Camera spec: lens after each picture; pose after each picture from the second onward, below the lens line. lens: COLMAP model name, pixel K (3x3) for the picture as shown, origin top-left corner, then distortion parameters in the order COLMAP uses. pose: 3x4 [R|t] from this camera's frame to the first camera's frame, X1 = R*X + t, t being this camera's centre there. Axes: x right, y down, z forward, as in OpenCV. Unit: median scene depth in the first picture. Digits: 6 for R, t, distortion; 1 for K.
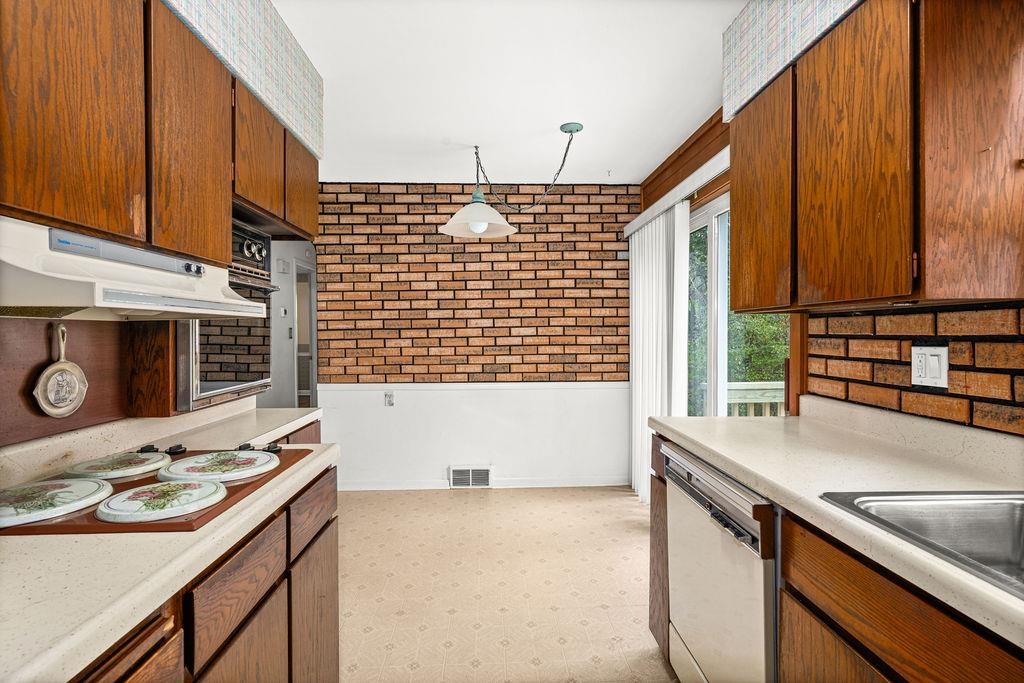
lens RADIAL K [[493.1, 0, 513.1], [0, 493.1, 334.8], [0, 0, 1]] dist [-0.000231, 0.000069]
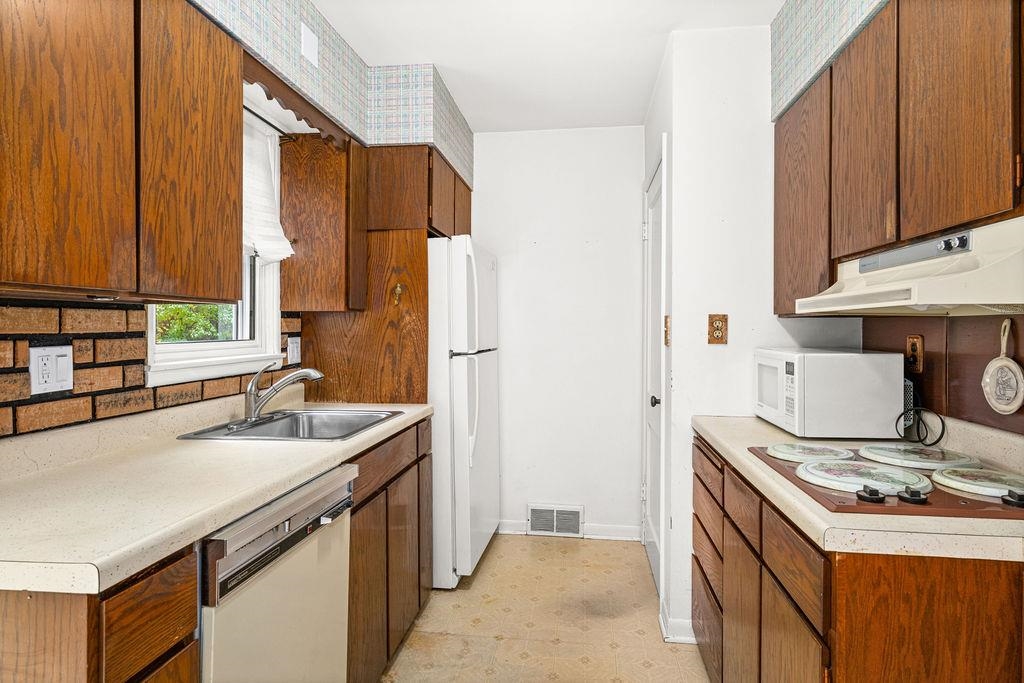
lens RADIAL K [[581.4, 0, 510.8], [0, 581.4, 332.6], [0, 0, 1]] dist [-0.000106, 0.000669]
pose [[-0.985782, 0.000957, 0.168028, -0.129147], [0.002962, 0.999927, 0.011684, -0.010504], [-0.168004, 0.012016, -0.985713, 1.974820]]
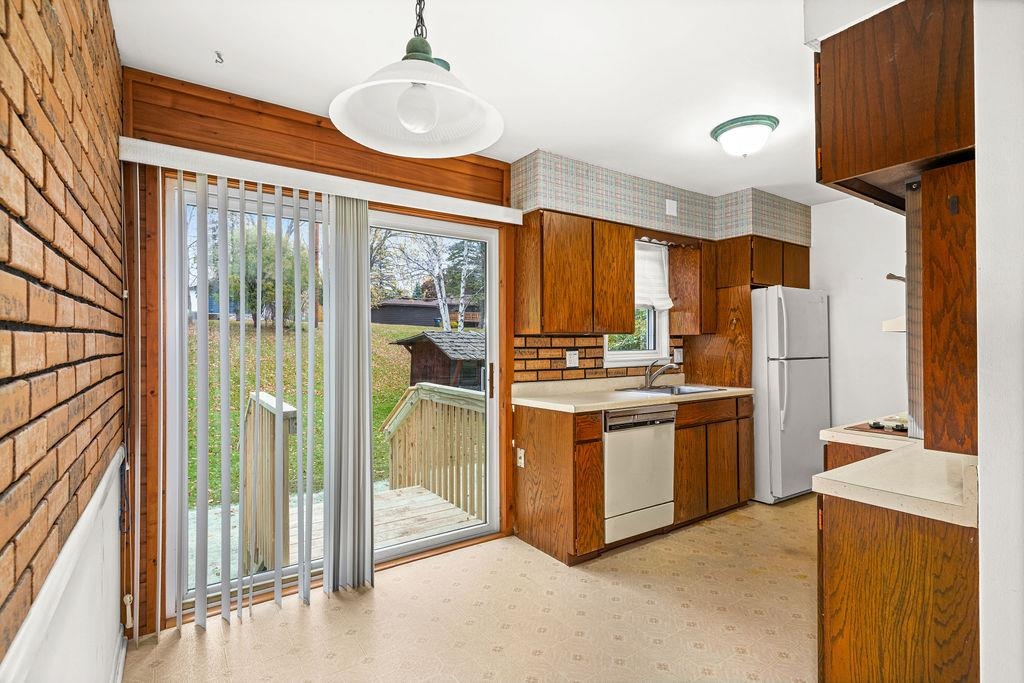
lens RADIAL K [[493.1, 0, 515.0], [0, 493.1, 345.0], [0, 0, 1]] dist [-0.000231, 0.000069]
pose [[-0.542086, 0.006215, 0.840300, -1.165078], [0.011868, 0.999930, 0.000260, -0.011278], [-0.840239, 0.010114, -0.542122, 2.746796]]
